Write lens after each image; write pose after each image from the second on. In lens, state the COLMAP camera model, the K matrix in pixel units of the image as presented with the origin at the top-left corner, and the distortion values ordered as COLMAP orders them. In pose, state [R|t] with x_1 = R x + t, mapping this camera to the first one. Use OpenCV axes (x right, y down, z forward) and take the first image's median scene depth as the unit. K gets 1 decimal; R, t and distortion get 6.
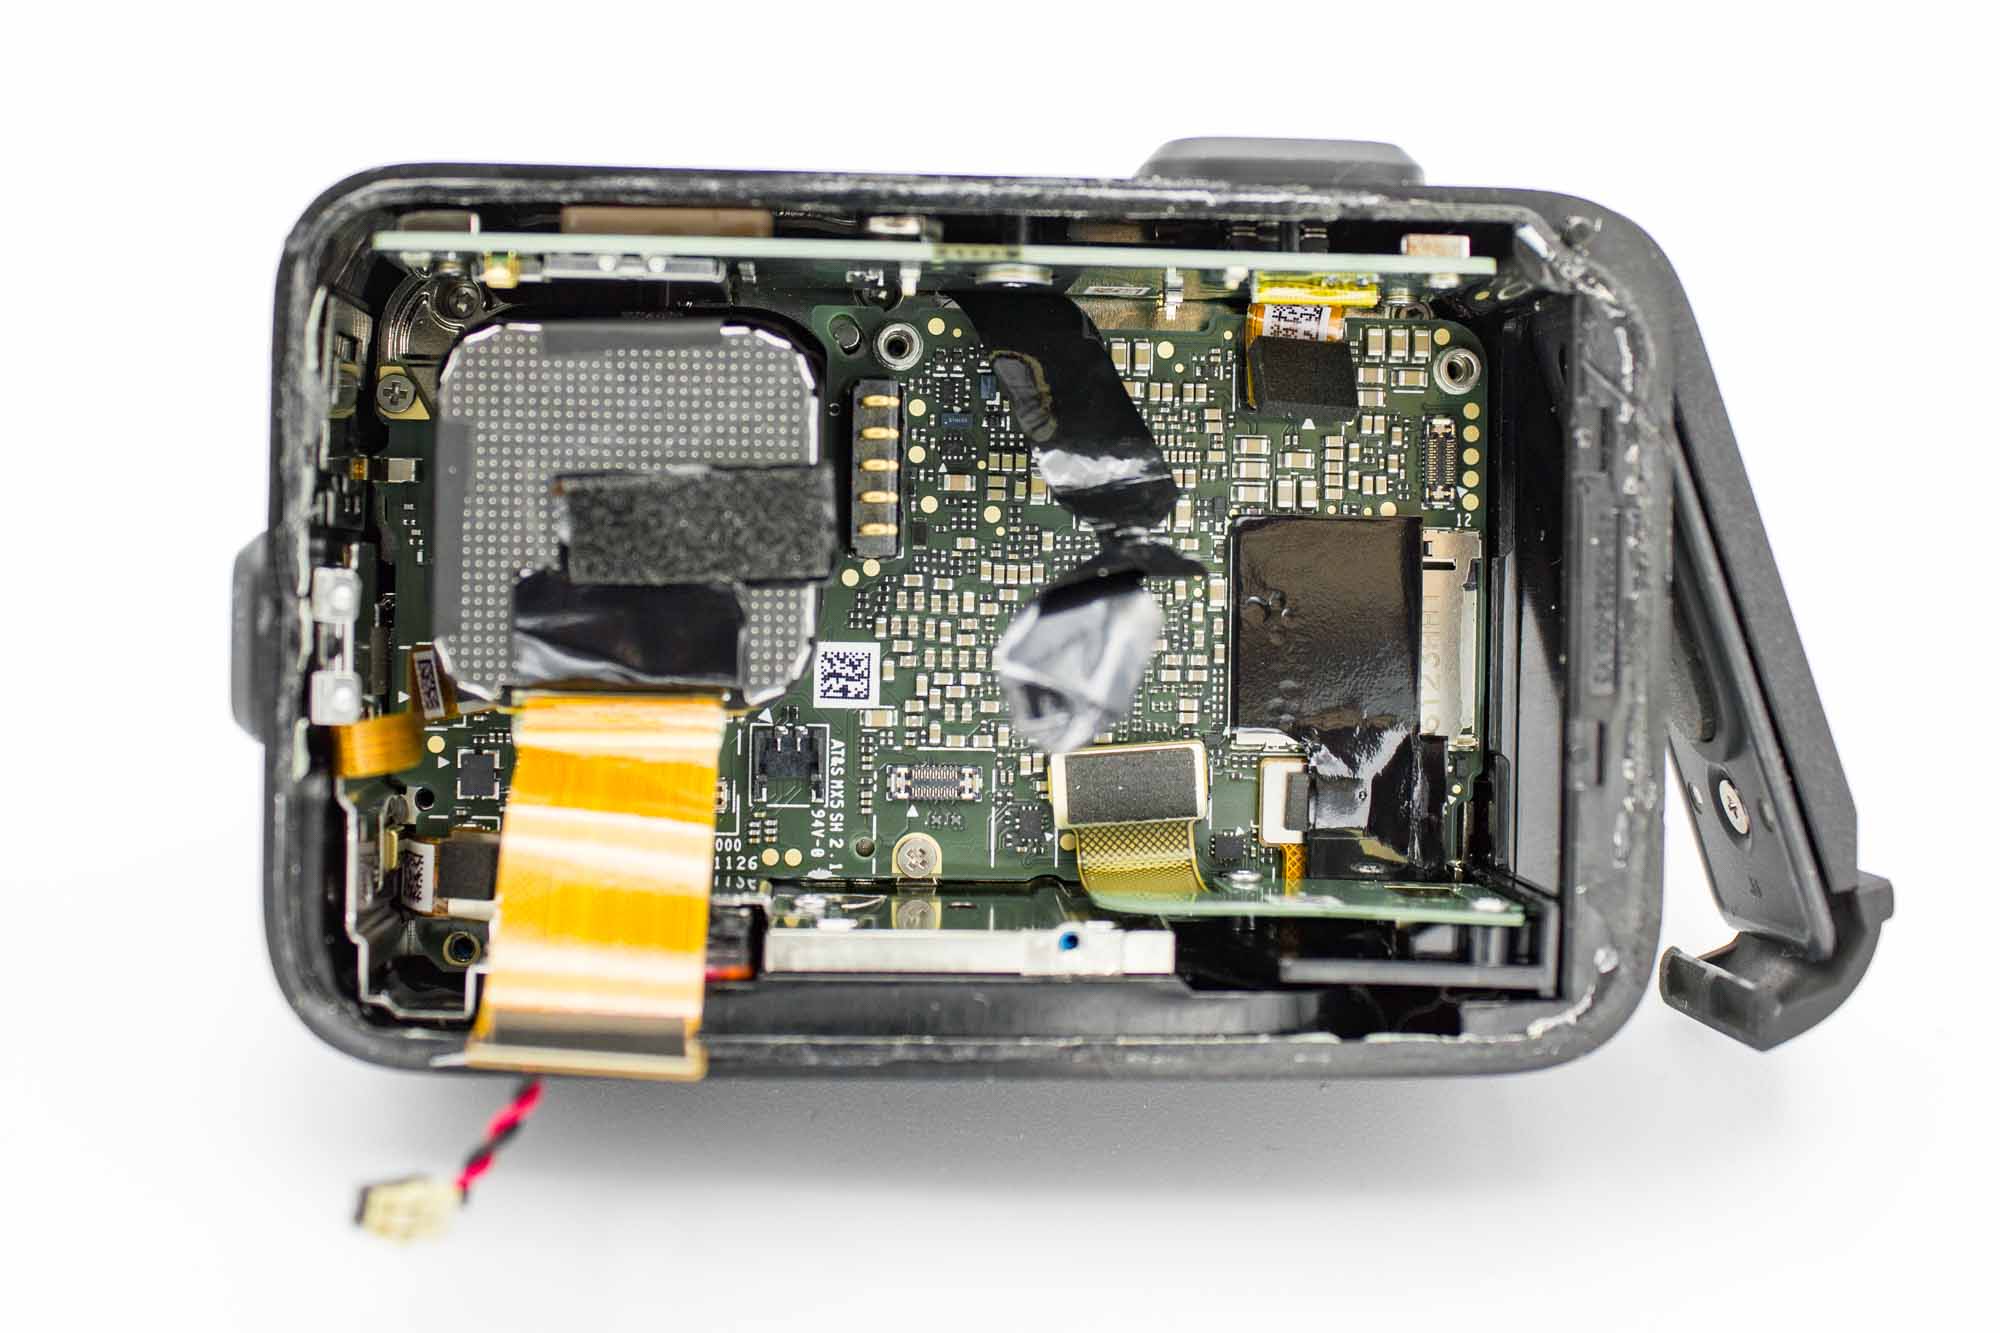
lens RADIAL K [[2668.1, 0, 1013.7], [0, 2668.1, 497.6], [0, 0, 1]] dist [-0.122104, 0.000000]
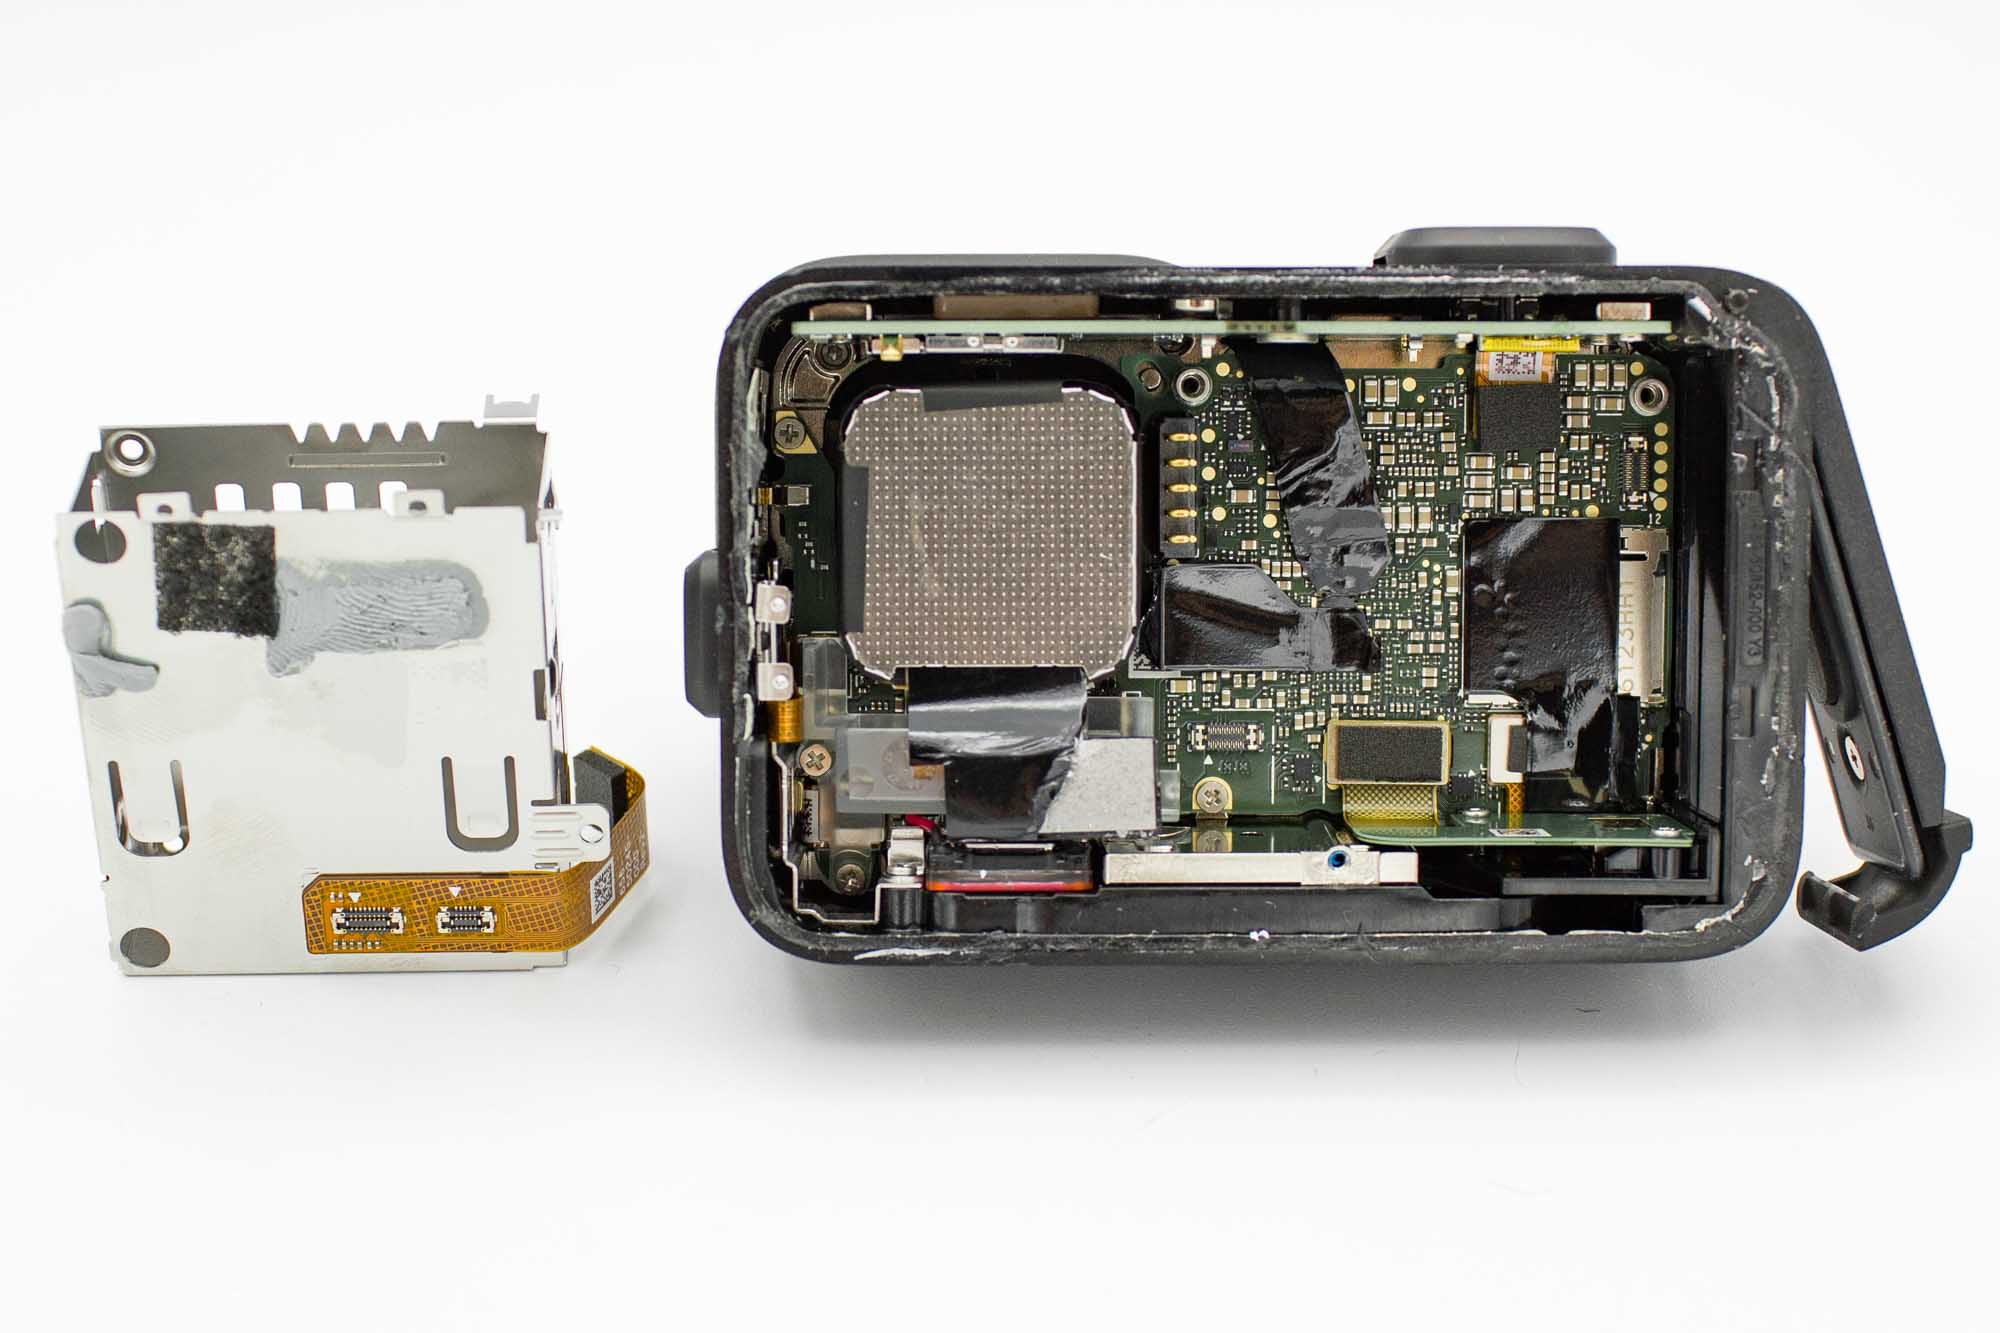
lens RADIAL K [[3376.4, 0, 942.1], [0, 3376.4, 748.7], [0, 0, 1]] dist [-0.127974, 0.000000]
pose [[0.996579, -0.010794, -0.081943, -0.035667], [0.020377, 0.992920, 0.117022, -0.082113], [0.080100, -0.118291, 0.989743, -0.629435]]
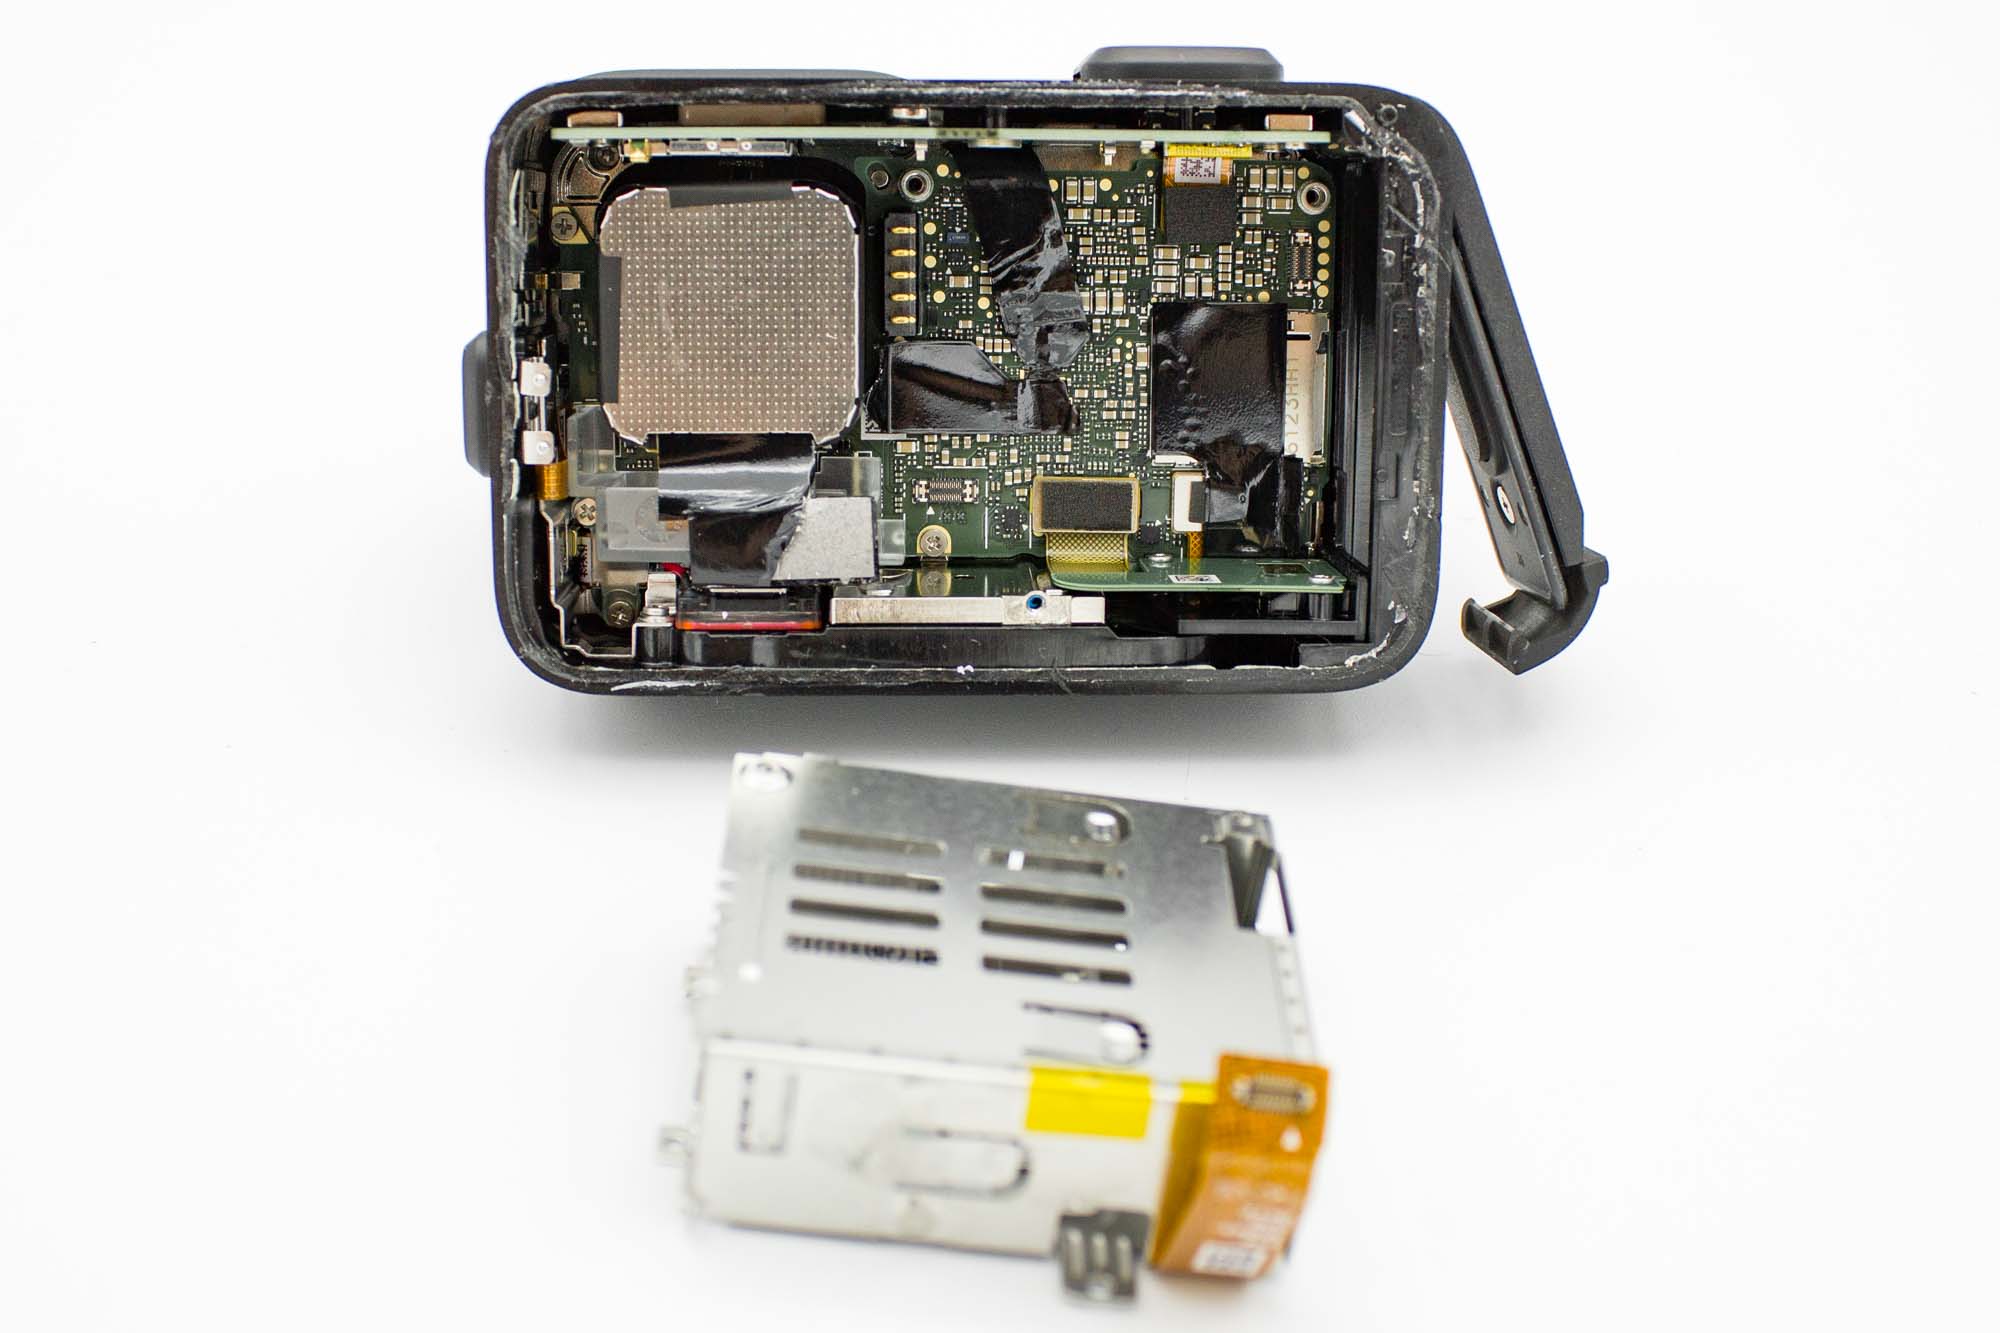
lens RADIAL K [[2419.3, 0, 968.5], [0, 2419.3, 676.6], [0, 0, 1]] dist [-0.190282, 0.000000]
pose [[0.999370, -0.004236, -0.035237, 0.031072], [0.011685, 0.976766, 0.213991, -0.081152], [0.033512, -0.214268, 0.976200, -0.324438]]
